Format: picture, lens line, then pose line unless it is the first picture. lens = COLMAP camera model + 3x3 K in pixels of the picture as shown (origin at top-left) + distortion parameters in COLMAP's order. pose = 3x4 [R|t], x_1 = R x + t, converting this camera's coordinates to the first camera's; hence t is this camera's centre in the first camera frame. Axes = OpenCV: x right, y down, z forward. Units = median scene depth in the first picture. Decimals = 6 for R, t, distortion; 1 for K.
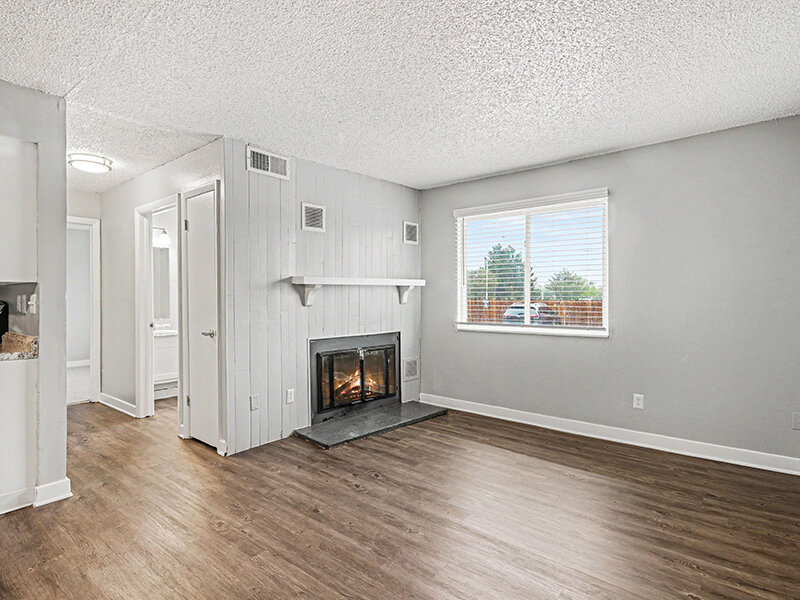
lens RADIAL K [[414.0, 0, 402.5], [0, 414.0, 301.6], [0, 0, 1]] dist [0.004199, -0.003807]
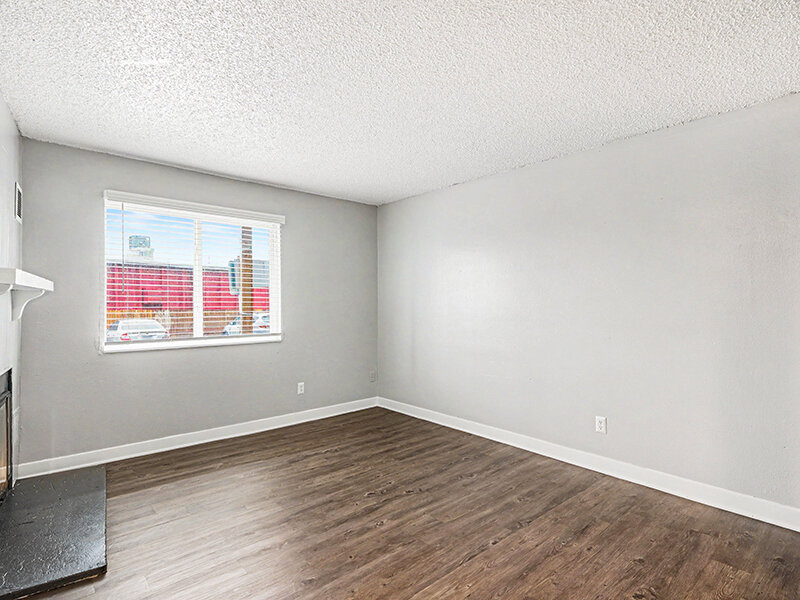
lens RADIAL K [[414.0, 0, 401.3], [0, 414.0, 300.5], [0, 0, 1]] dist [0.004199, -0.003807]
pose [[0.179127, 0.012923, 0.983741, -0.611574], [0.011681, 0.999815, -0.015261, -0.008022], [-0.983757, 0.014225, 0.178943, 0.435975]]
